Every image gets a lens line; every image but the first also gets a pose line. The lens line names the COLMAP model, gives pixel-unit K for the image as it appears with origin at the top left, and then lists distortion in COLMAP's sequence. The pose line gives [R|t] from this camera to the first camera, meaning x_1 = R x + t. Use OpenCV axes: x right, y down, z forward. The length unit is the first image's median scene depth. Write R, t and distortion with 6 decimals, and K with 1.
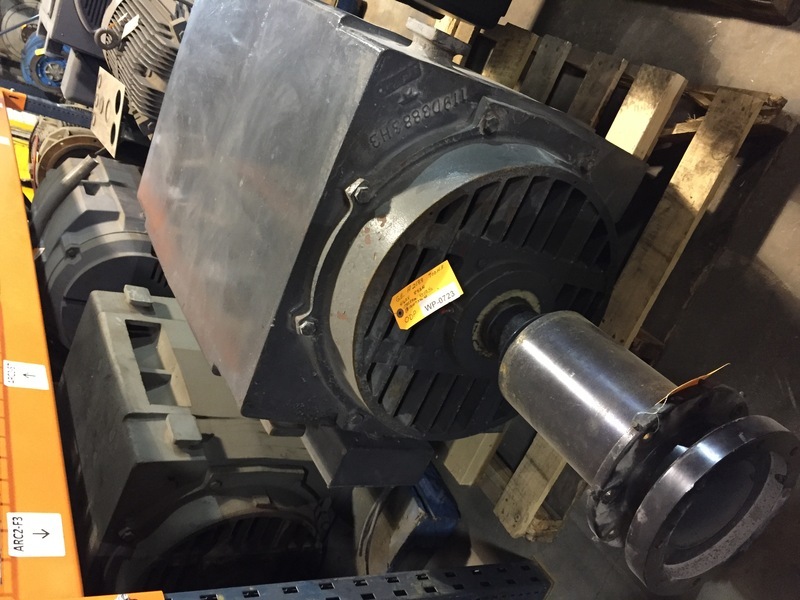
lens RADIAL K [[682.3, 0, 401.2], [0, 682.3, 296.8], [0, 0, 1]] dist [0.088479, -0.142050]
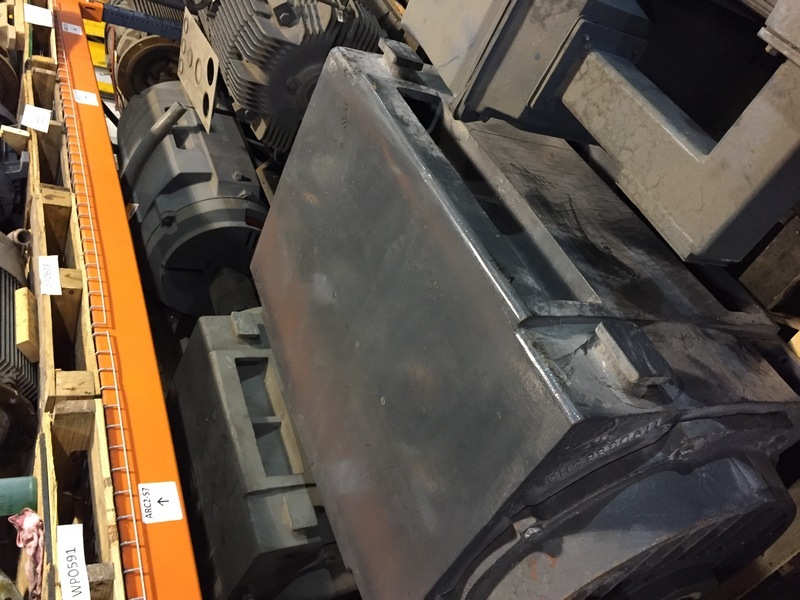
lens RADIAL K [[682.3, 0, 401.2], [0, 682.3, 296.8], [0, 0, 1]] dist [0.088479, -0.142050]
pose [[0.994609, 0.069491, -0.076969, -0.073562], [-0.045938, 0.960702, 0.273755, -0.281385], [0.092967, -0.268744, 0.958715, 0.073081]]
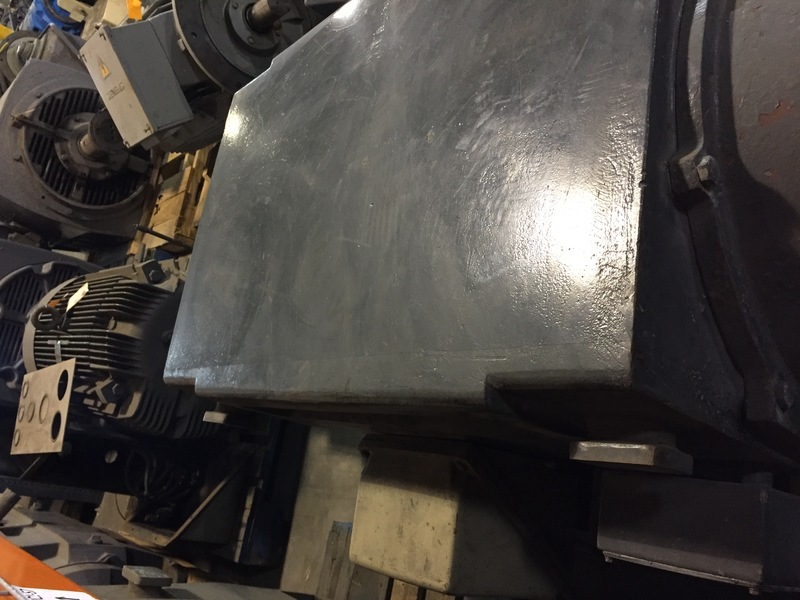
lens RADIAL K [[682.3, 0, 401.2], [0, 682.3, 296.8], [0, 0, 1]] dist [0.088479, -0.142050]
pose [[0.954487, -0.189988, 0.229911, -0.222045], [0.281586, 0.828114, -0.484703, 0.140342], [-0.098305, 0.527382, 0.843922, 0.263422]]
